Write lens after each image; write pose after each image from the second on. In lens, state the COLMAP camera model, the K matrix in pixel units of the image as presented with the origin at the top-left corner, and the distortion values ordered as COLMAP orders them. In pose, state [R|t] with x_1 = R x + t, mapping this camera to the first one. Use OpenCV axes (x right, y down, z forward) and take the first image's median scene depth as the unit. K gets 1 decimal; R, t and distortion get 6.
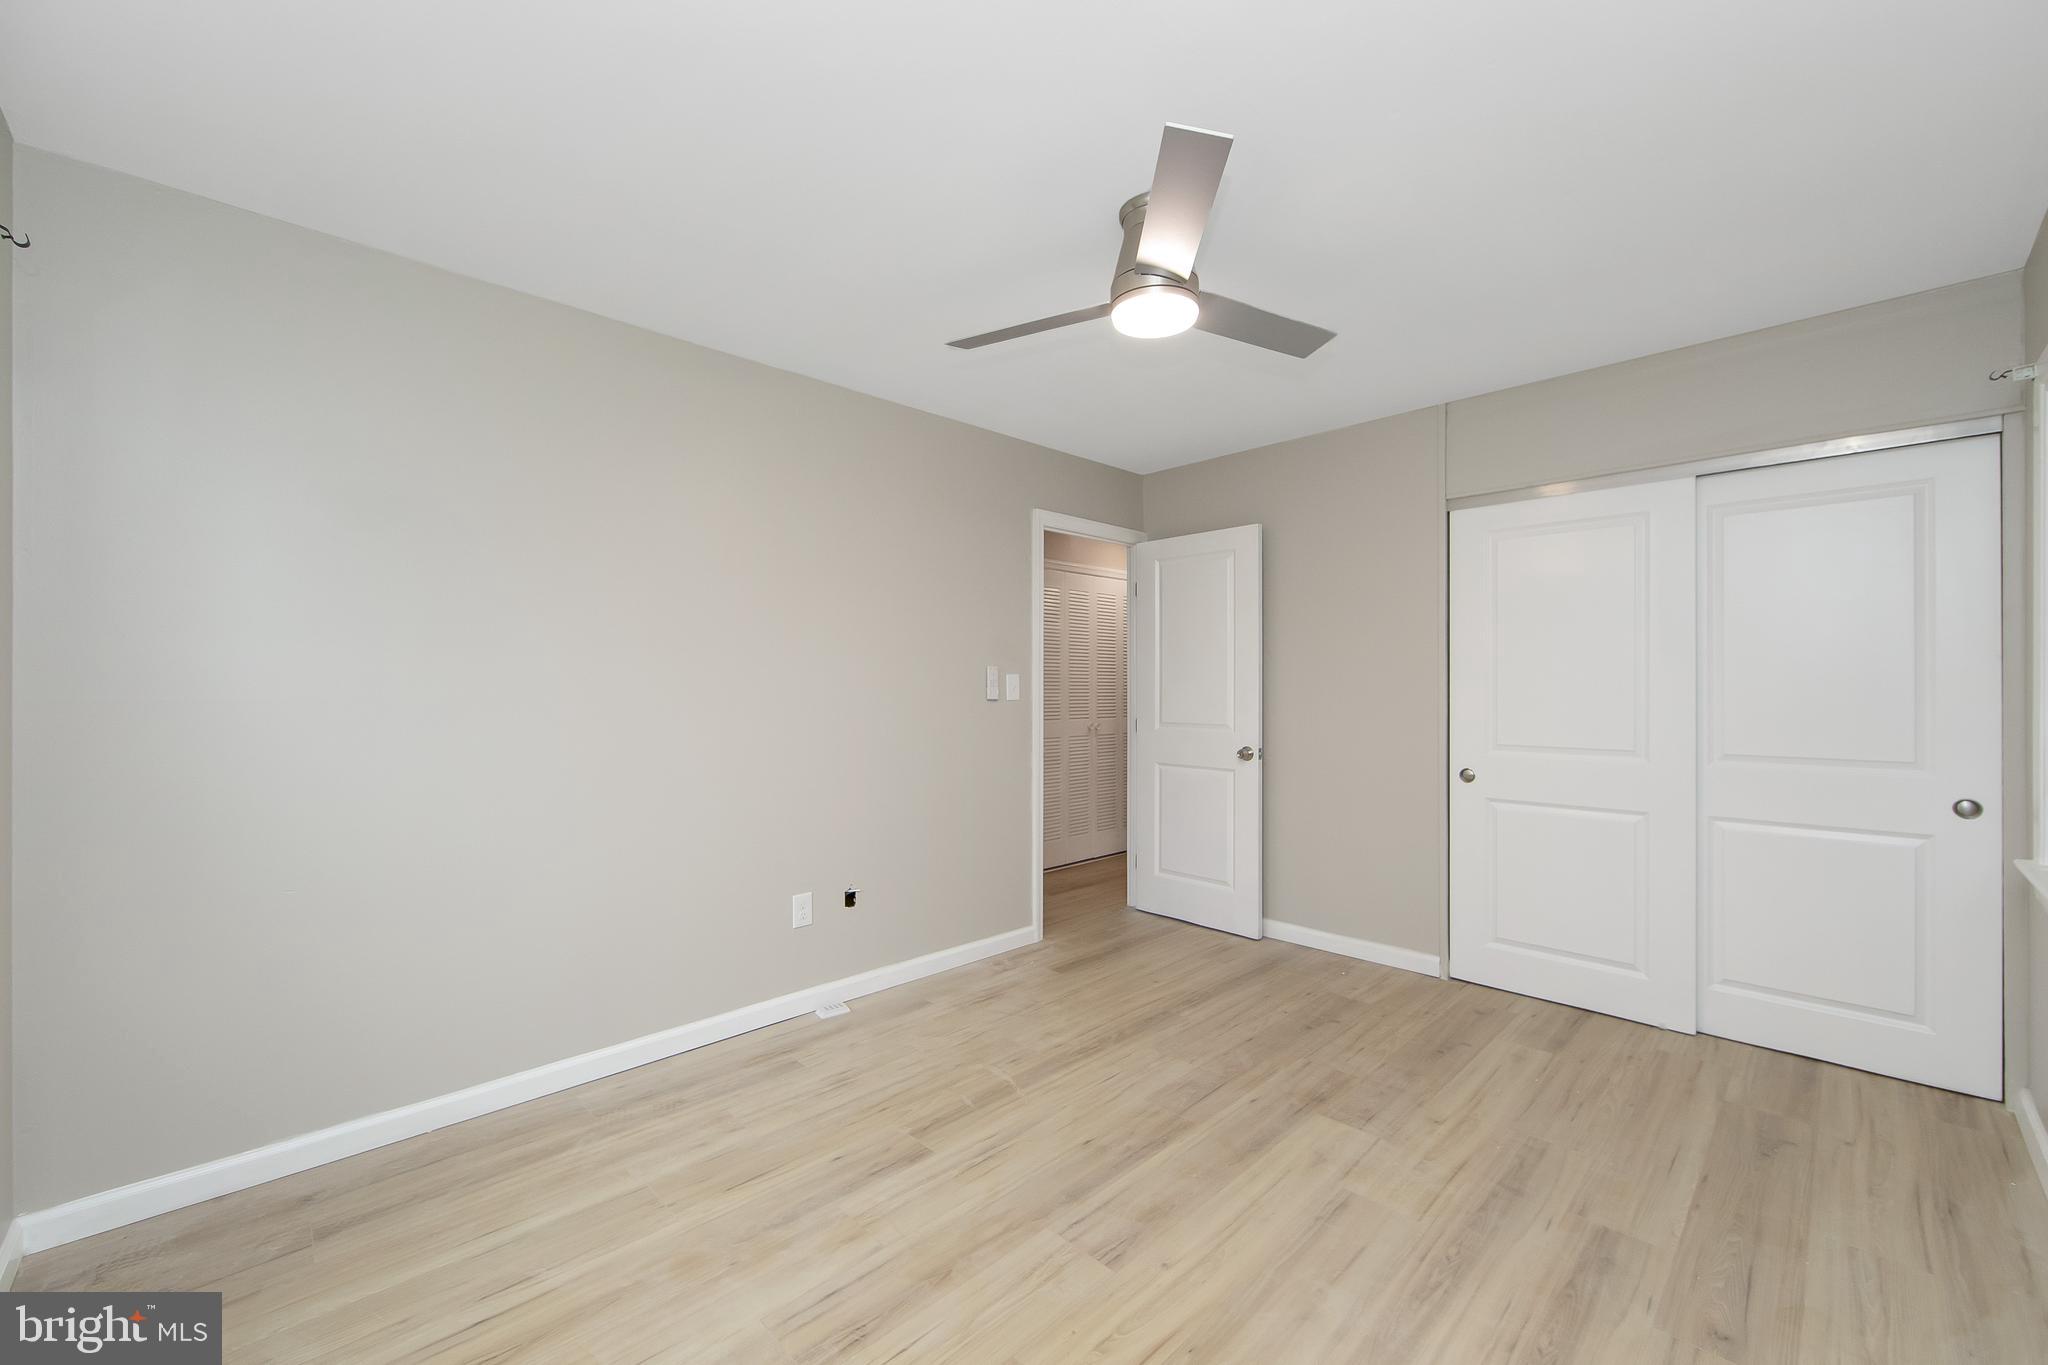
lens RADIAL K [[811.8, 0, 1024.0], [0, 811.8, 682.5], [0, 0, 1]] dist [-0.002983, -0.000376]
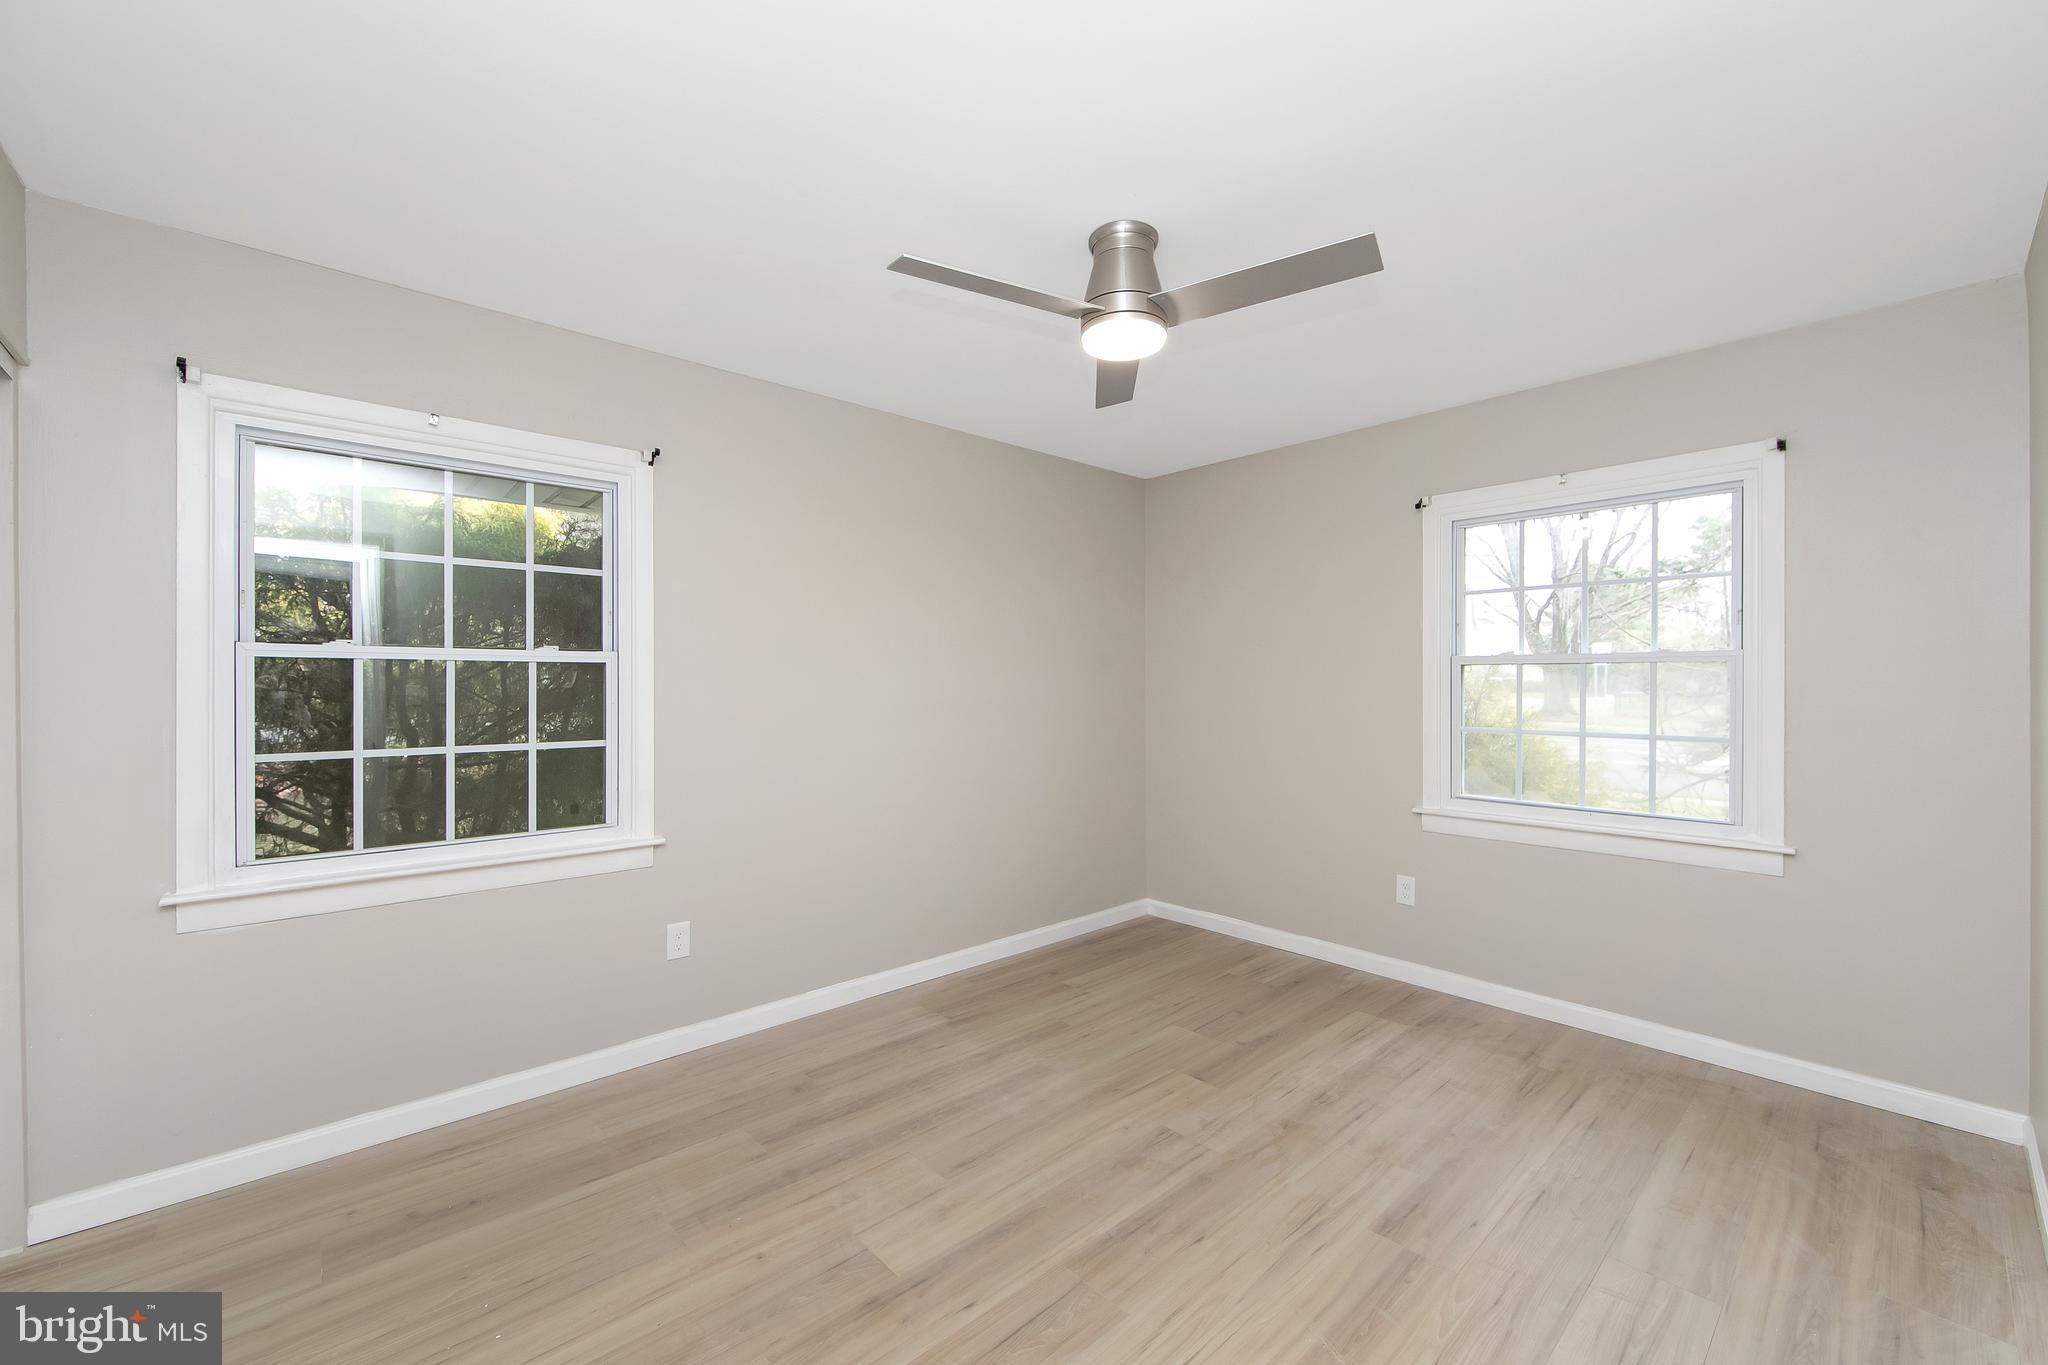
lens RADIAL K [[811.8, 0, 1024.0], [0, 811.8, 682.5], [0, 0, 1]] dist [-0.002983, -0.000376]
pose [[-0.999291, 0.002781, 0.037538, 0.252387], [0.002585, 0.999983, -0.005257, -0.016993], [-0.037552, -0.005156, -0.999281, 2.046702]]
